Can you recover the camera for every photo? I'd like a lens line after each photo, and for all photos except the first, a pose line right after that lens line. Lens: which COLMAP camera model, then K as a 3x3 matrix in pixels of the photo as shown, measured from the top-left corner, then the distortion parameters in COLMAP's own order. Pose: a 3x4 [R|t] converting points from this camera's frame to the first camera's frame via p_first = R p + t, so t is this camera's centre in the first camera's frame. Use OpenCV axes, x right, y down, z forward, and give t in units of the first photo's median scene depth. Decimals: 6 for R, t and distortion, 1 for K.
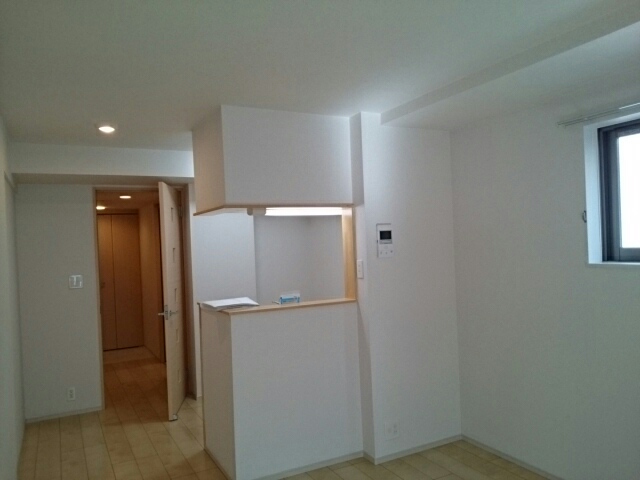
lens RADIAL K [[504.4, 0, 319.7], [0, 504.4, 240.8], [0, 0, 1]] dist [0.017484, -0.002257]
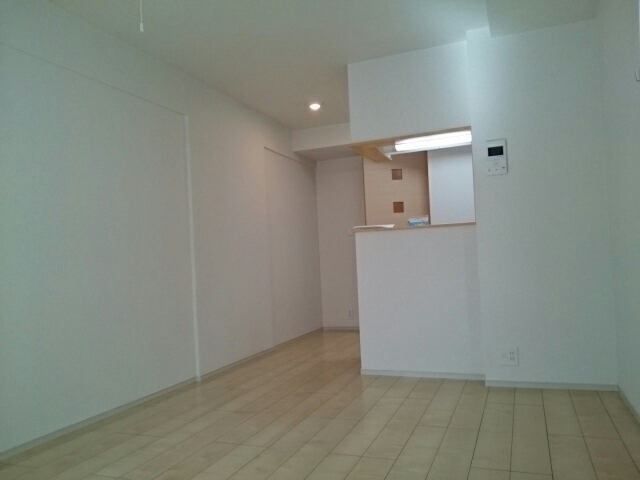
lens RADIAL K [[504.4, 0, 319.5], [0, 504.4, 240.4], [0, 0, 1]] dist [0.017484, -0.002257]
pose [[0.645260, -0.017086, -0.763772, 0.644756], [0.034747, 0.999372, 0.007000, 0.139395], [0.763173, -0.031056, 0.645448, 0.127961]]
